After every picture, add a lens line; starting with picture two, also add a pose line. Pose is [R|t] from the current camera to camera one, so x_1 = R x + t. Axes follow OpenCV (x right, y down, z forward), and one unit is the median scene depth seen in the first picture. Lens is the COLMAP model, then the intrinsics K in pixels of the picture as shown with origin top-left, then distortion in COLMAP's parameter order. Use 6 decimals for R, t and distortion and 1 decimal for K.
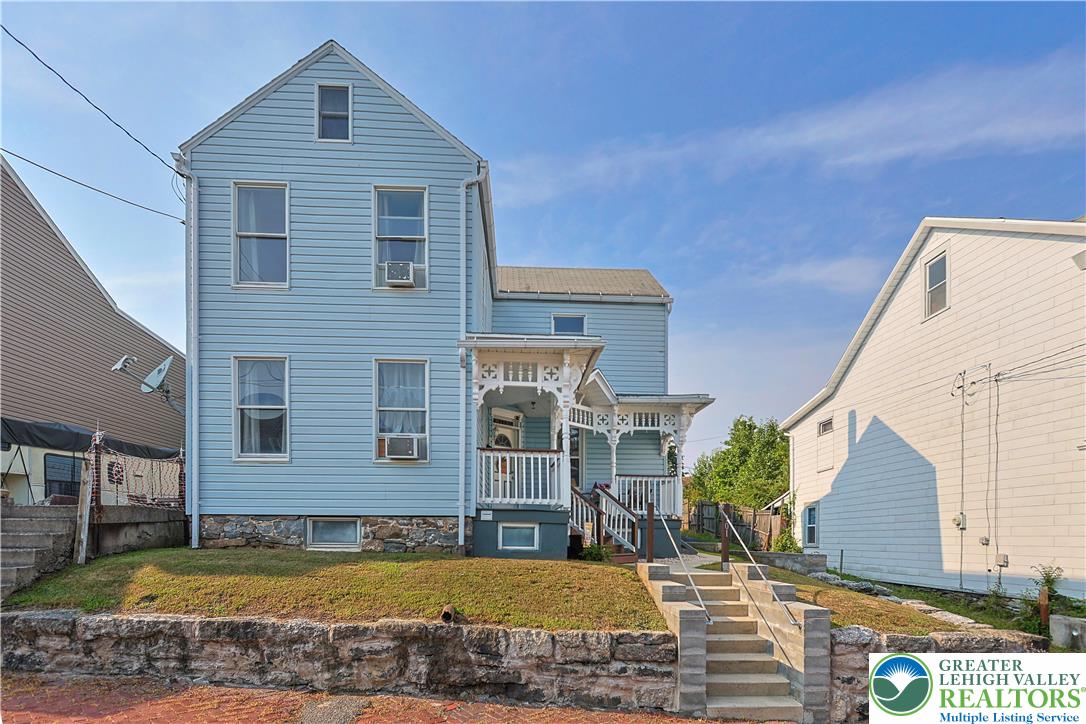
lens RADIAL K [[532.4, 0, 543.0], [0, 532.4, 362.0], [0, 0, 1]] dist [0.000121, -0.000094]
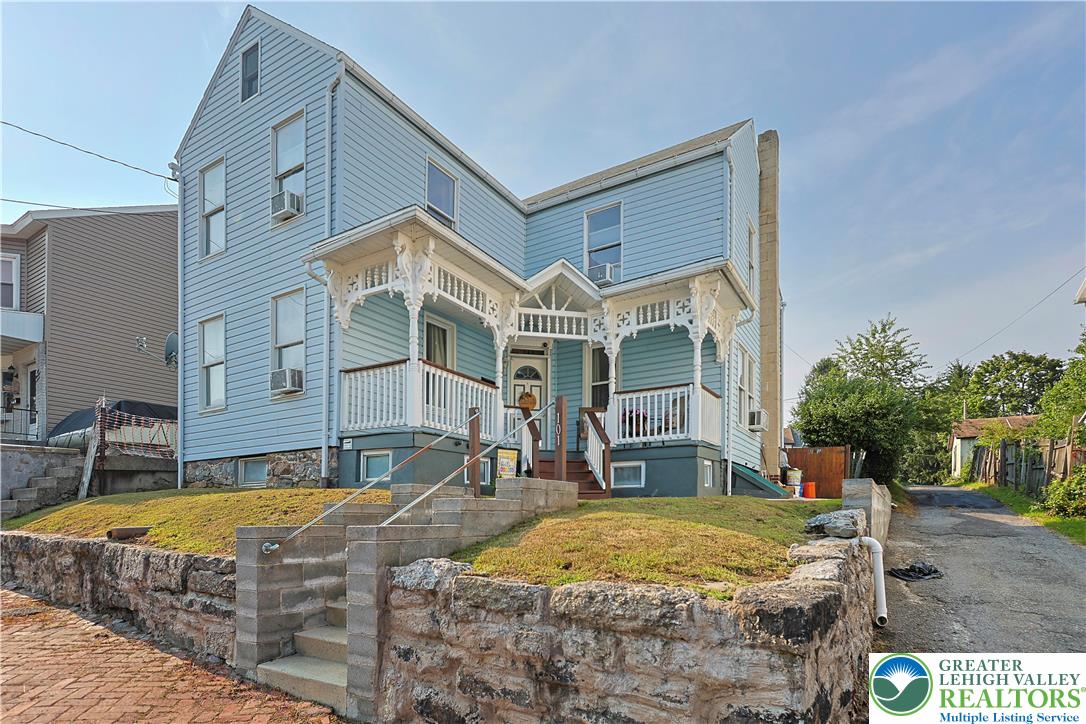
lens RADIAL K [[560.4, 0, 543.0], [0, 560.4, 362.0], [0, 0, 1]] dist [-0.002121, 0.000860]
pose [[0.833717, -0.153413, -0.530452, 0.672675], [0.179985, 0.983668, -0.001603, 0.215521], [0.522035, -0.094137, 0.847713, 0.401160]]
